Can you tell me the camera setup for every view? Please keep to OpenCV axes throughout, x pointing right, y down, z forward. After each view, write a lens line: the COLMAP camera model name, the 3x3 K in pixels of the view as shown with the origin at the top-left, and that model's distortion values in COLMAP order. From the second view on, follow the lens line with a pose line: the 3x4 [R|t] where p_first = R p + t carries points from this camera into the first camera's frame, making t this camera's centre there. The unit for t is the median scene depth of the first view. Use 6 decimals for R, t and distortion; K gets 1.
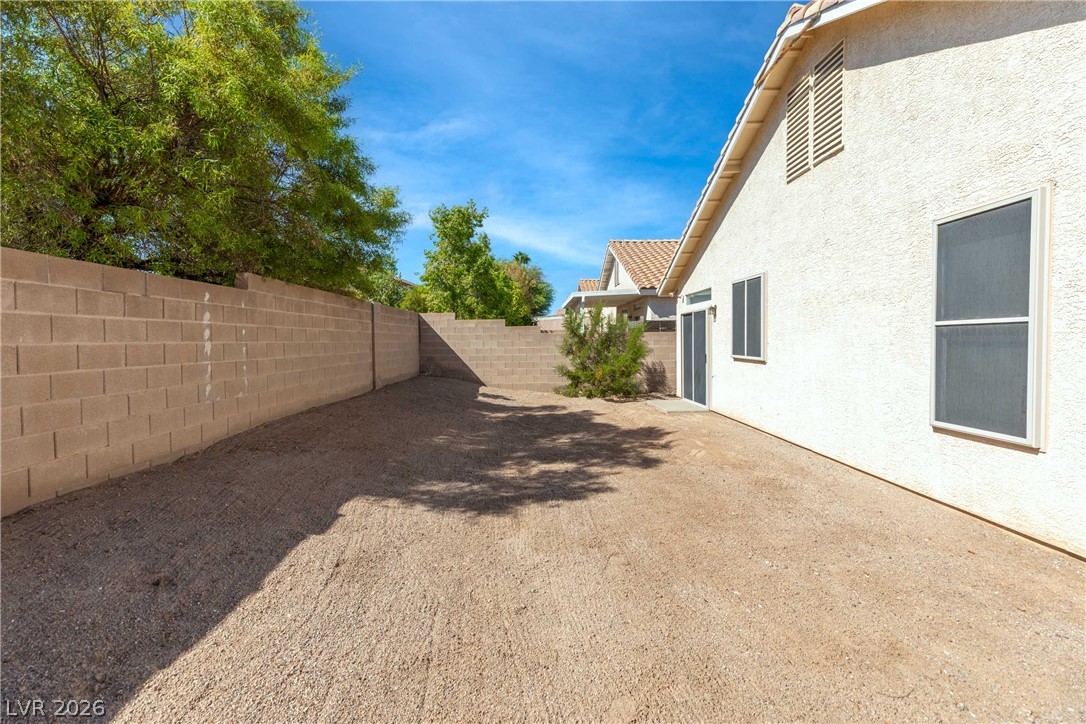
lens RADIAL K [[485.5, 0, 543.3], [0, 485.5, 358.1], [0, 0, 1]] dist [0.007453, -0.000144]
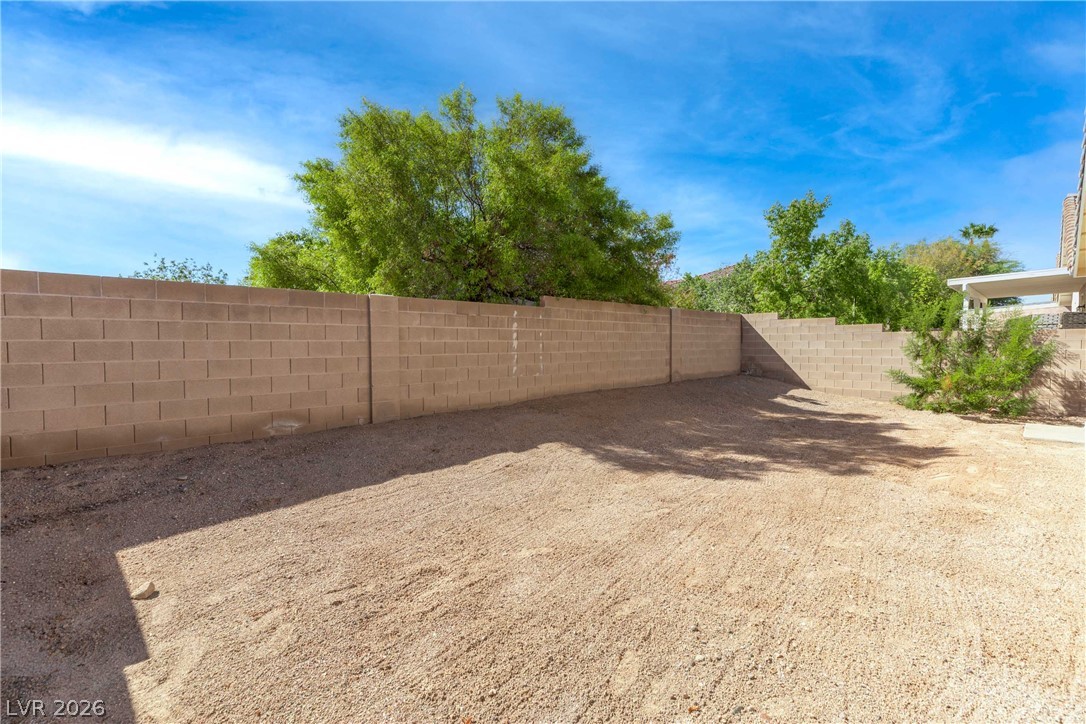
lens RADIAL K [[493.8, 0, 539.8], [0, 493.8, 357.3], [0, 0, 1]] dist [0.003661, 0.000293]
pose [[0.690917, 0.026327, -0.722455, 0.461081], [-0.028888, 0.999544, 0.008797, 0.004967], [0.722357, 0.014792, 0.691362, -0.078282]]
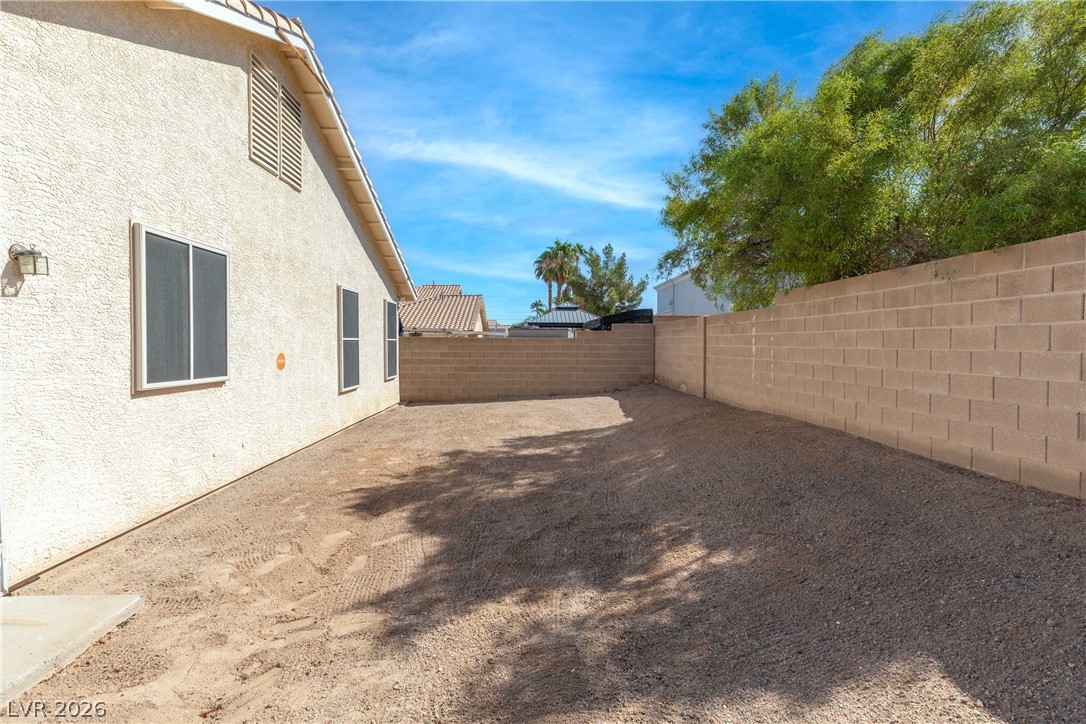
lens RADIAL K [[493.8, 0, 539.8], [0, 493.8, 357.3], [0, 0, 1]] dist [0.003661, 0.000293]
pose [[-0.999858, 0.008010, -0.014850, 0.029657], [0.007012, 0.997787, 0.066124, -0.085649], [0.015347, 0.066011, -0.997701, 2.063930]]
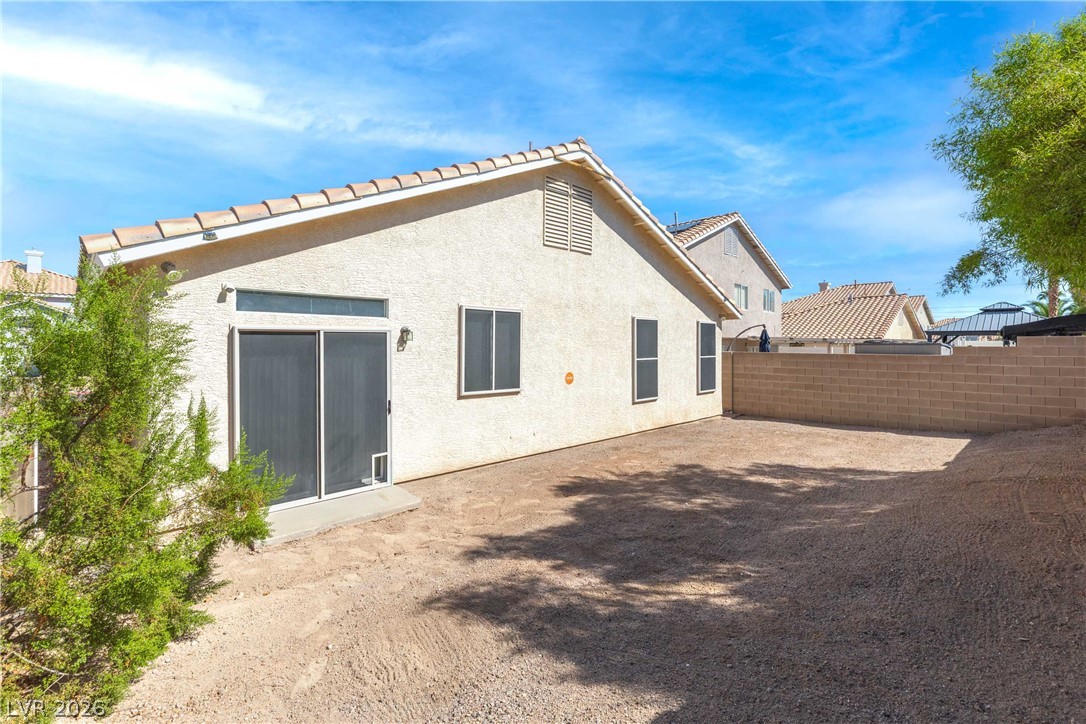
lens RADIAL K [[487.1, 0, 546.4], [0, 487.1, 343.7], [0, 0, 1]] dist [0.003093, 0.000098]
pose [[-0.686174, 0.010721, 0.727358, -0.453169], [0.032301, 0.999354, 0.015742, -0.139863], [-0.726720, 0.034296, -0.686077, 2.061876]]
